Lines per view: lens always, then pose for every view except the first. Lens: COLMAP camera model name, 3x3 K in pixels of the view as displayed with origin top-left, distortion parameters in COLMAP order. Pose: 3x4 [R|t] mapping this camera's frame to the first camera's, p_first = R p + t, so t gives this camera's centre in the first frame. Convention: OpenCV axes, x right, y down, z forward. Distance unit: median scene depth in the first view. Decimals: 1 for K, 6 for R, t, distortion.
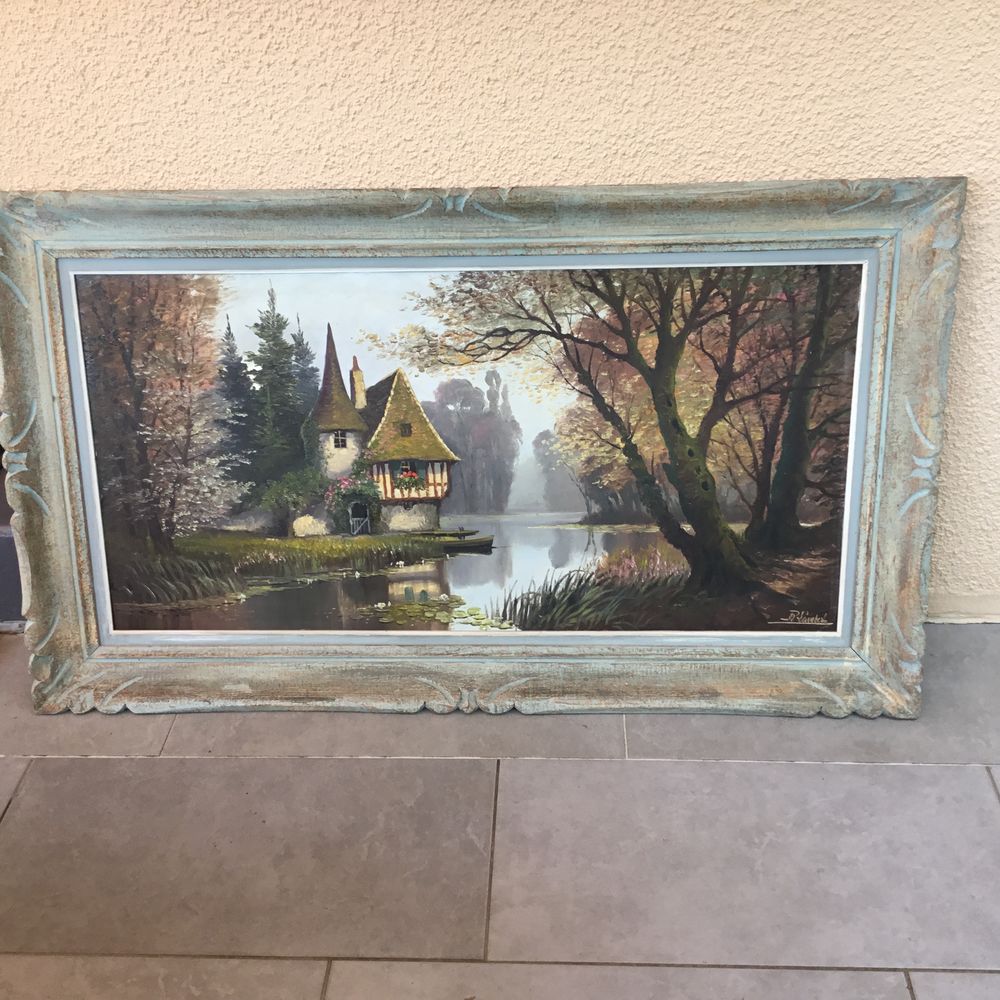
lens RADIAL K [[1242.3, 0, 500.0], [0, 1242.3, 500.0], [0, 0, 1]] dist [0.214399, -0.503821]
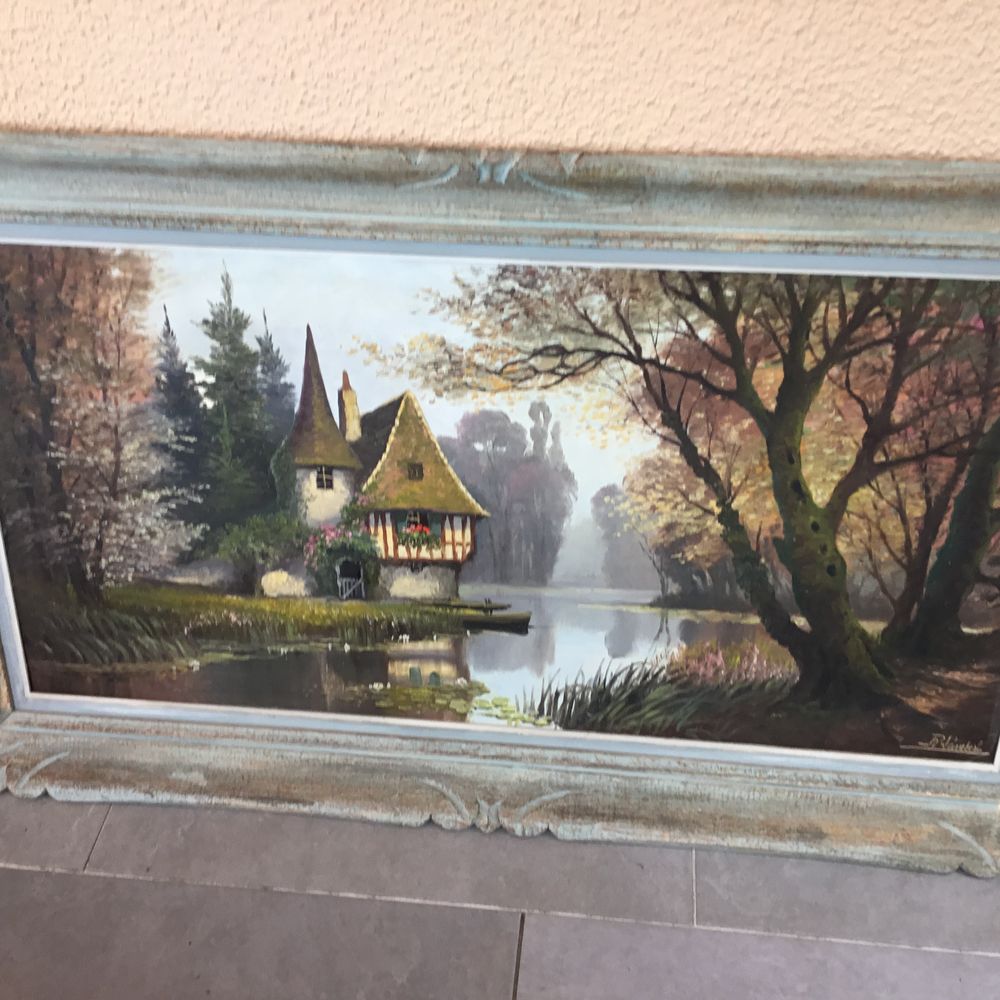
lens RADIAL K [[1242.3, 0, 500.0], [0, 1242.3, 500.0], [0, 0, 1]] dist [0.214399, -0.503821]
pose [[0.997868, 0.051530, -0.040041, 0.002689], [-0.043922, 0.984130, 0.171925, -0.165929], [0.048265, -0.169800, 0.984296, 0.294274]]
